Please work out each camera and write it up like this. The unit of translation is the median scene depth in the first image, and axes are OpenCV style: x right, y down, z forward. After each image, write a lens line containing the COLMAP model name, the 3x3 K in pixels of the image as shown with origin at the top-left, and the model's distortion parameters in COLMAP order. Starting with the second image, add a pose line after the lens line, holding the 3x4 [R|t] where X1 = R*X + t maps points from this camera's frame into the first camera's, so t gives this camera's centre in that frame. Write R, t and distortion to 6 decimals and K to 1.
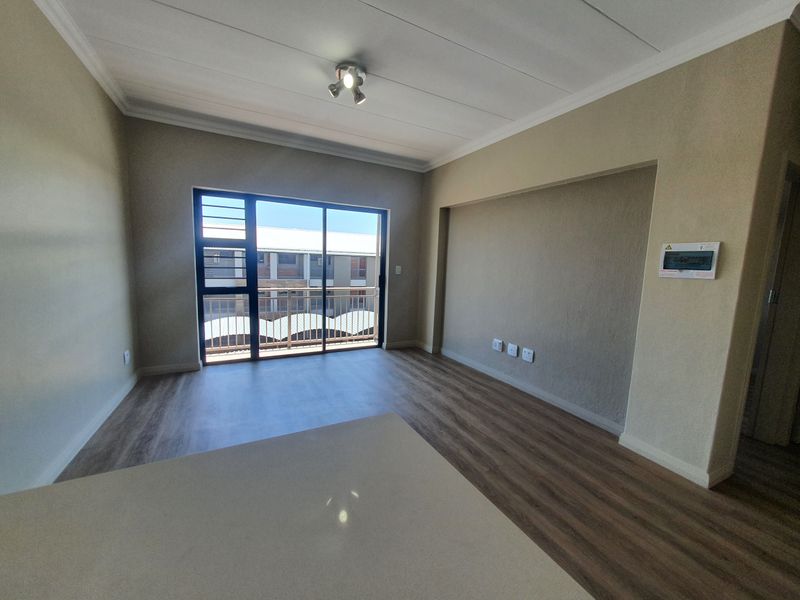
lens RADIAL K [[319.2, 0, 402.0], [0, 319.2, 297.8], [0, 0, 1]] dist [-0.002615, 0.000078]
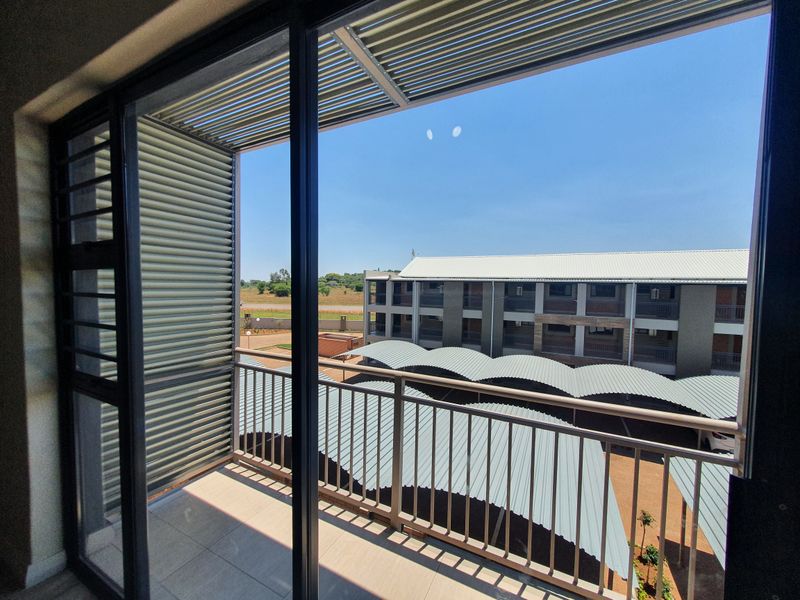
lens RADIAL K [[319.2, 0, 405.8], [0, 319.2, 301.0], [0, 0, 1]] dist [-0.002615, 0.000078]
pose [[0.598345, -0.003672, -0.801230, -0.010174], [-0.072131, 0.995682, -0.058430, -0.013179], [0.797986, 0.092754, 0.595496, 0.137988]]
